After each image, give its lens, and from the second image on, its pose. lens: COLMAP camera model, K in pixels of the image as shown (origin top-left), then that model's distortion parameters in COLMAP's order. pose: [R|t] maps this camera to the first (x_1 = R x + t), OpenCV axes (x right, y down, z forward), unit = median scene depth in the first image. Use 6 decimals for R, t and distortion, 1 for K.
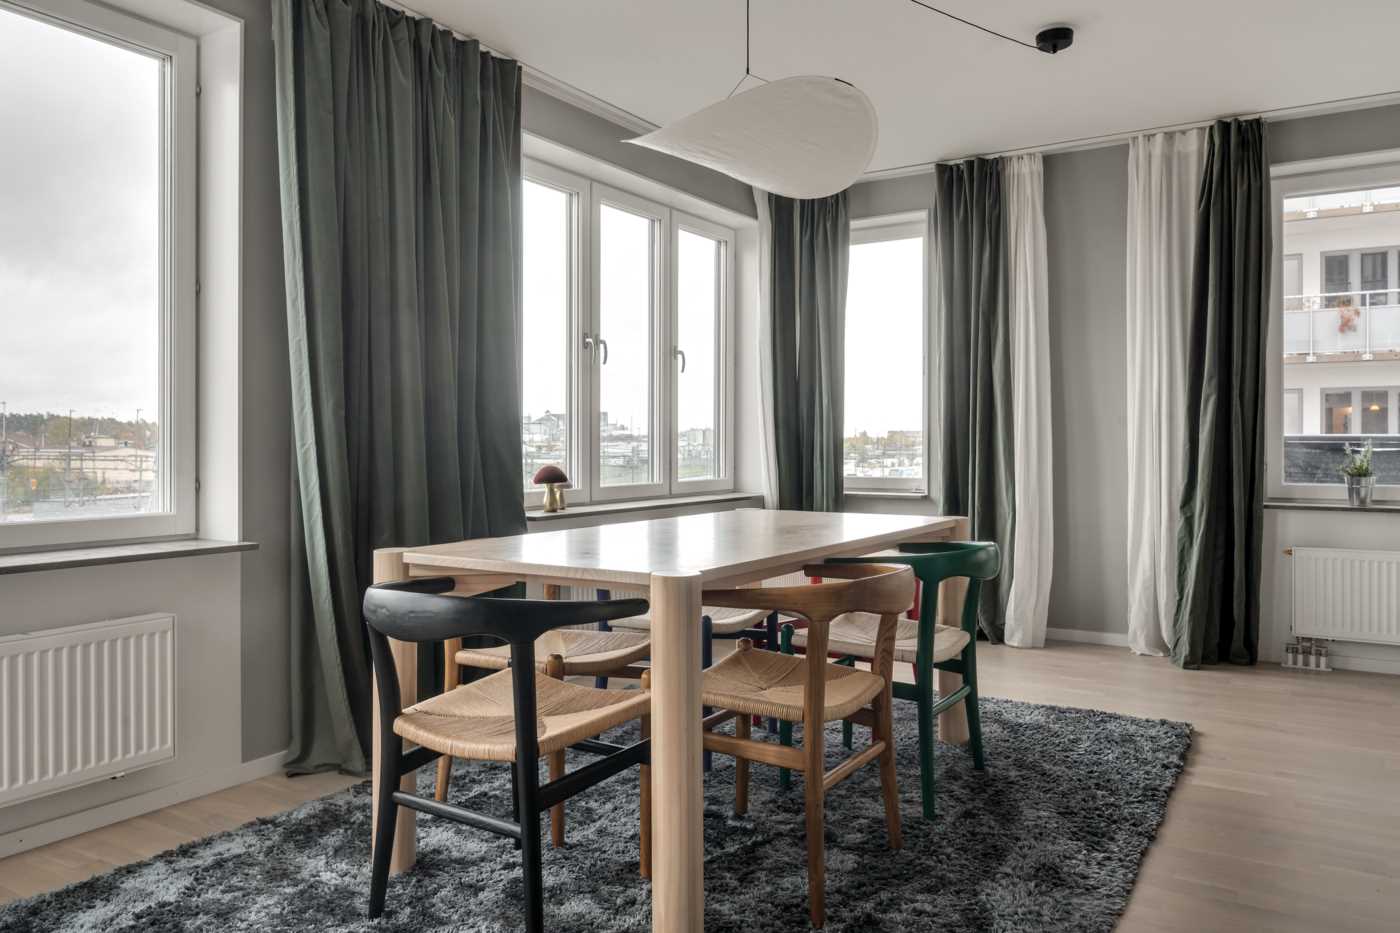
lens RADIAL K [[997.3, 0, 704.0], [0, 997.3, 443.4], [0, 0, 1]] dist [0.002503, 0.004357]
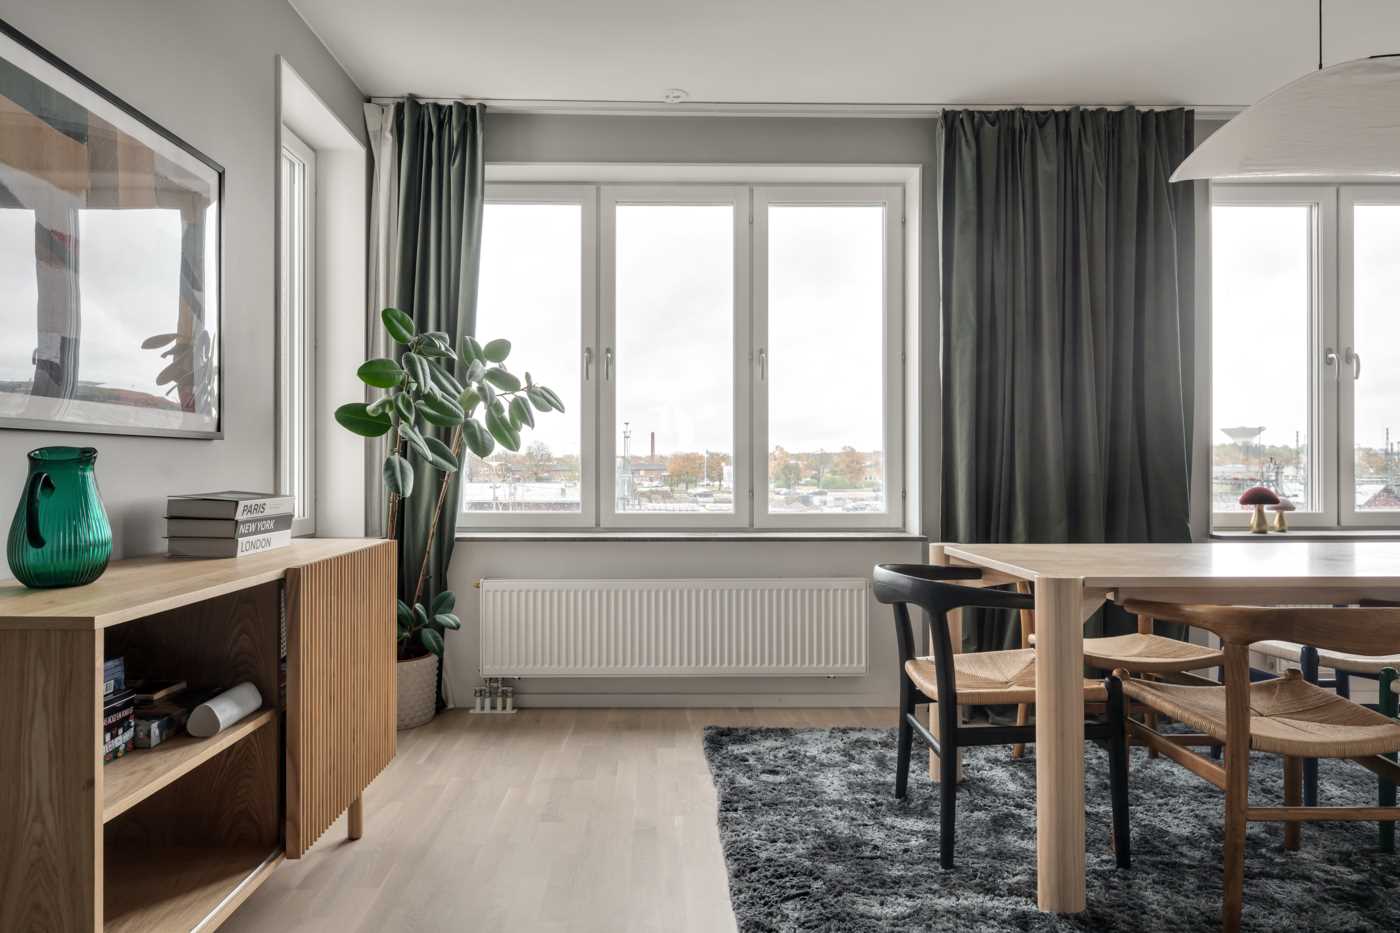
lens RADIAL K [[903.9, 0, 696.6], [0, 903.9, 465.2], [0, 0, 1]] dist [-0.000979, -0.000985]
pose [[0.537191, -0.001788, -0.843459, 0.380209], [0.002028, 0.999998, -0.000828, 0.000183], [0.843458, -0.001266, 0.537193, 0.041971]]
